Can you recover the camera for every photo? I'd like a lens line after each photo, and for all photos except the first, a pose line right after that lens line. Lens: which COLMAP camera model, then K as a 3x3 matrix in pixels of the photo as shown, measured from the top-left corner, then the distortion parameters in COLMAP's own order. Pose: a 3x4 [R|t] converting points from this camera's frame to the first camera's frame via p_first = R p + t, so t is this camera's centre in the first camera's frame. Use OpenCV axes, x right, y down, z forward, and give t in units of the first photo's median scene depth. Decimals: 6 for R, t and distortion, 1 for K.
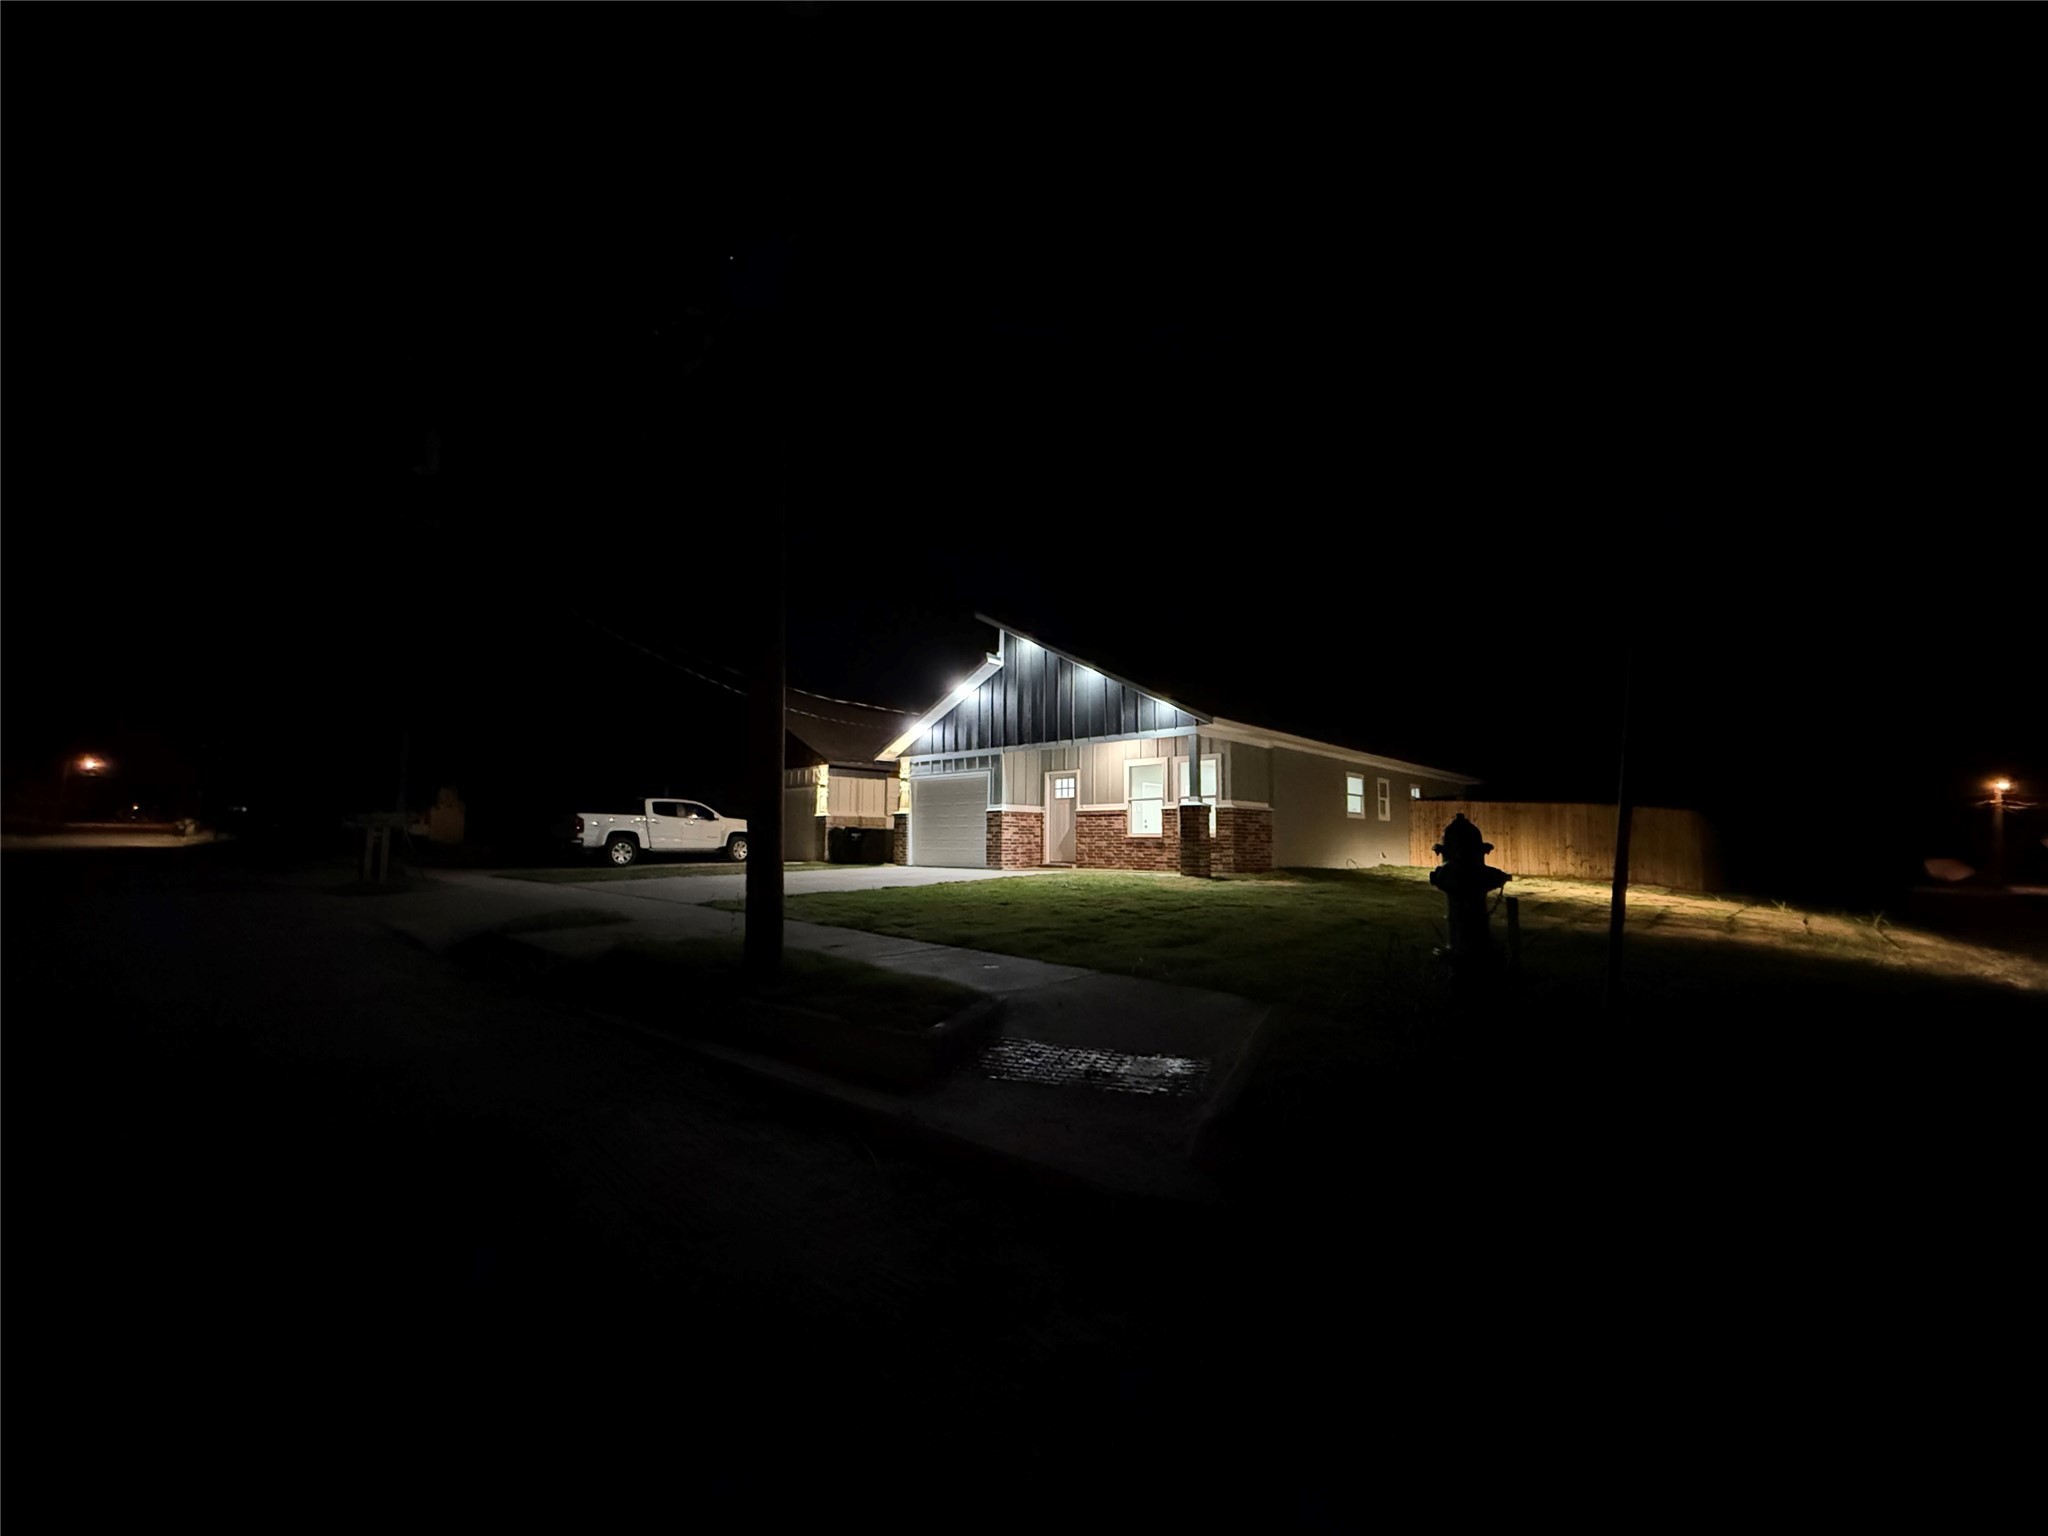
lens RADIAL K [[819.9, 0, 1034.0], [0, 819.9, 762.1], [0, 0, 1]] dist [-0.002291, 0.000338]
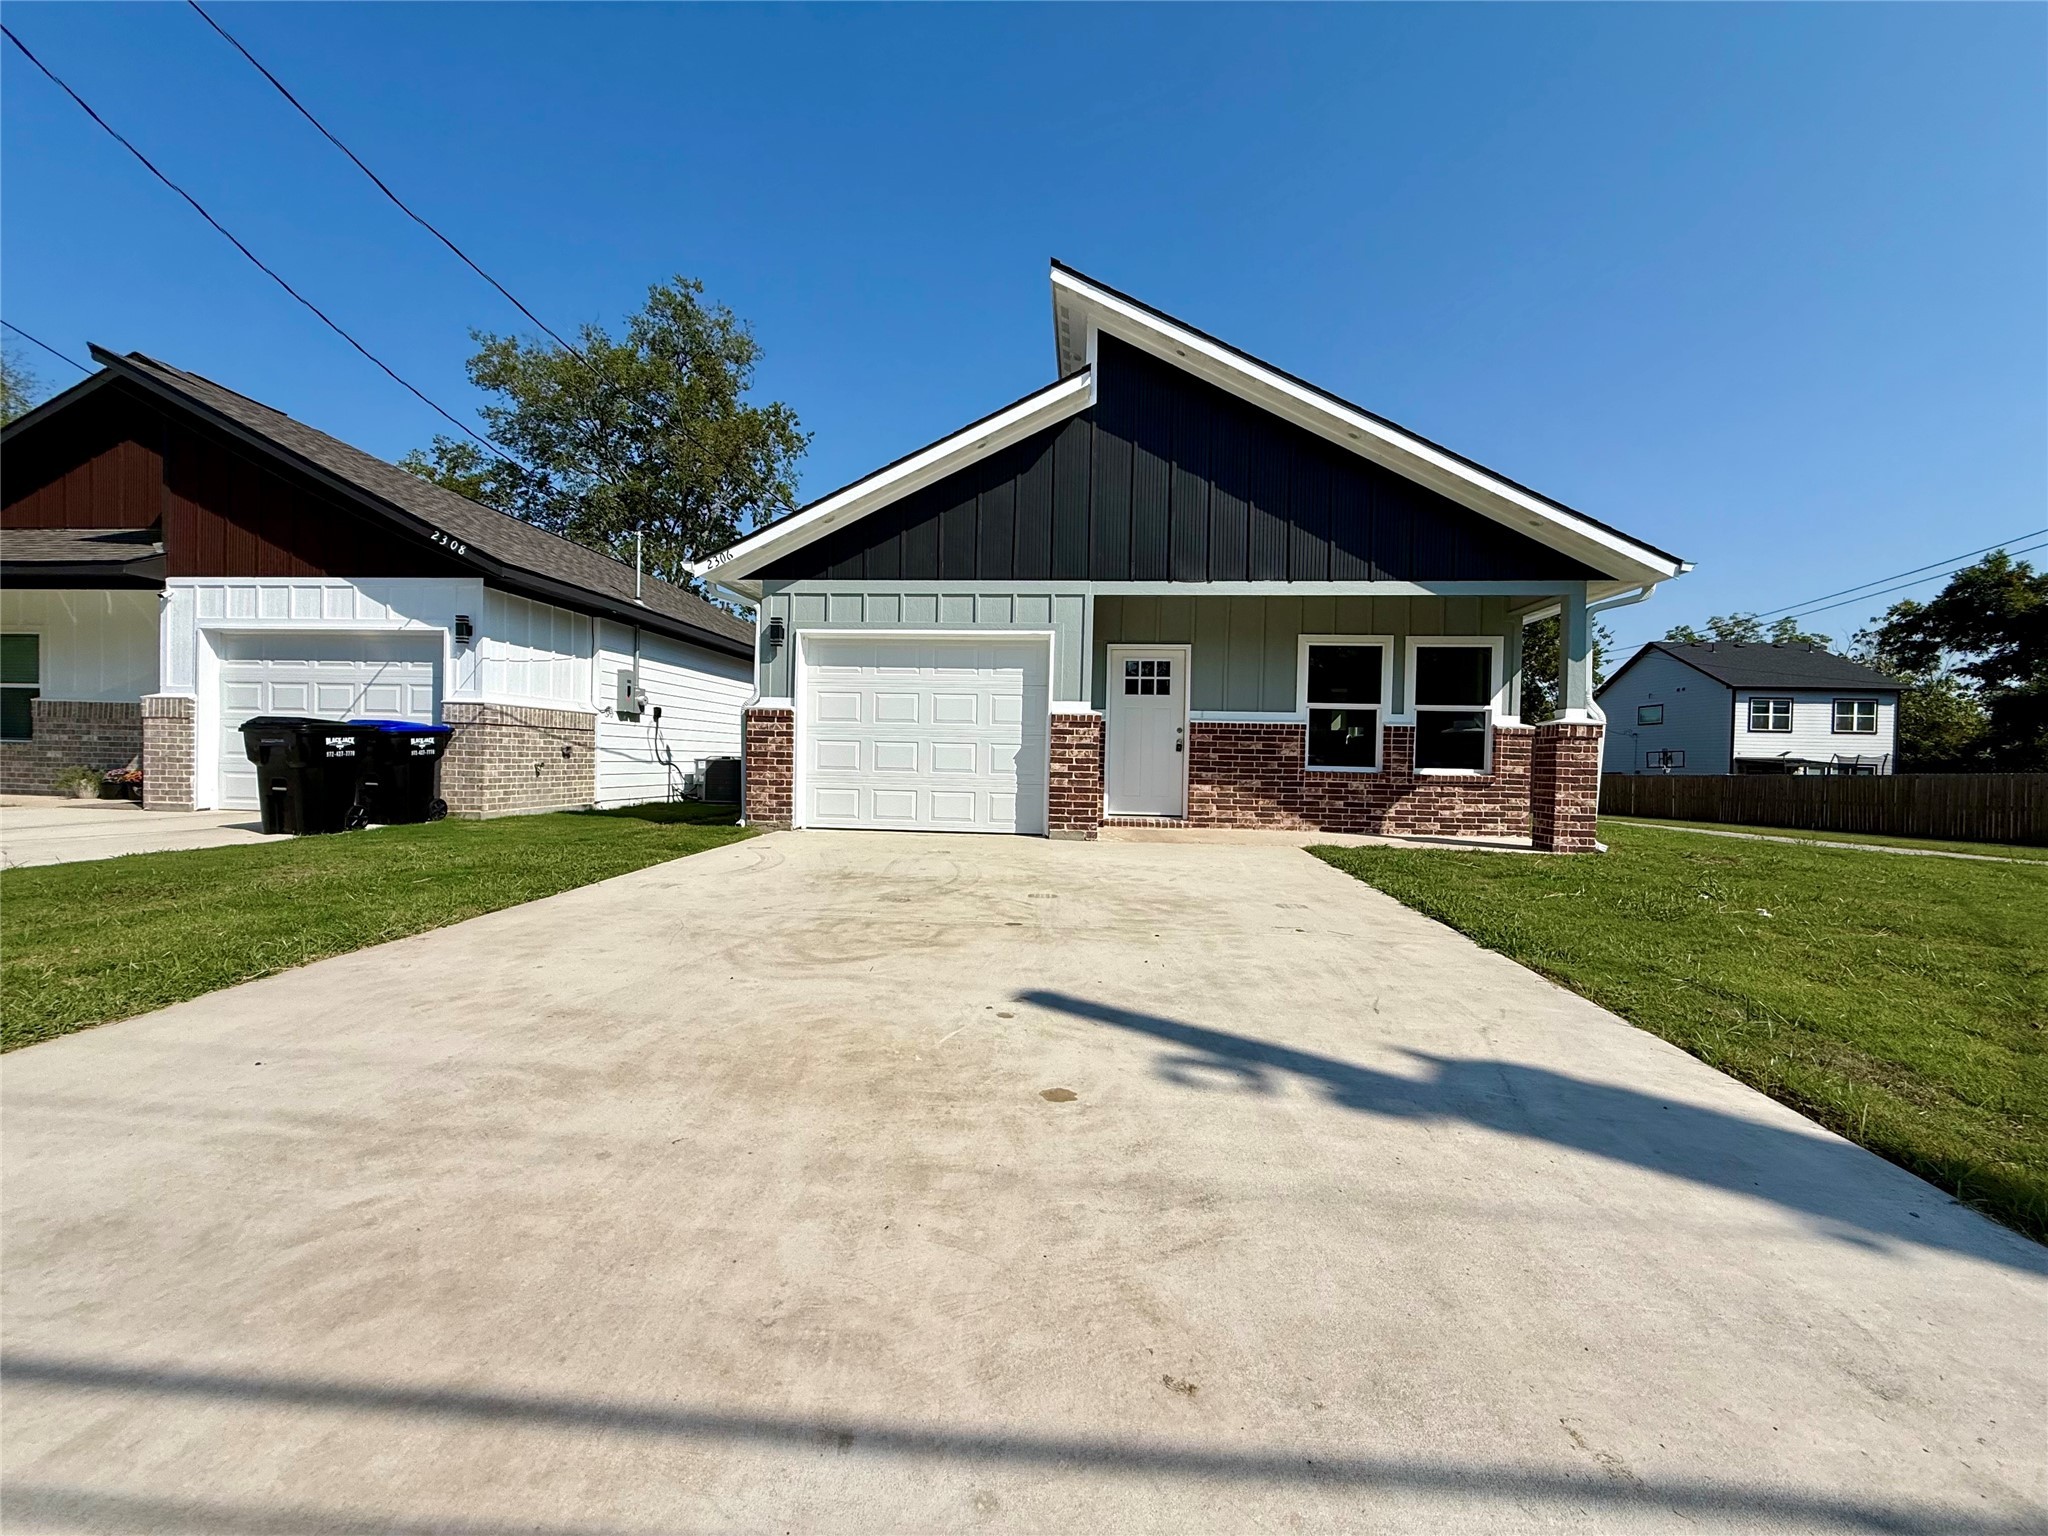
lens RADIAL K [[819.9, 0, 1022.9], [0, 819.9, 769.8], [0, 0, 1]] dist [-0.002291, 0.000338]
pose [[0.799051, -0.003446, 0.601254, -0.347993], [-0.075862, 0.991414, 0.106500, 0.041264], [-0.596459, -0.130711, 0.791929, 0.622177]]
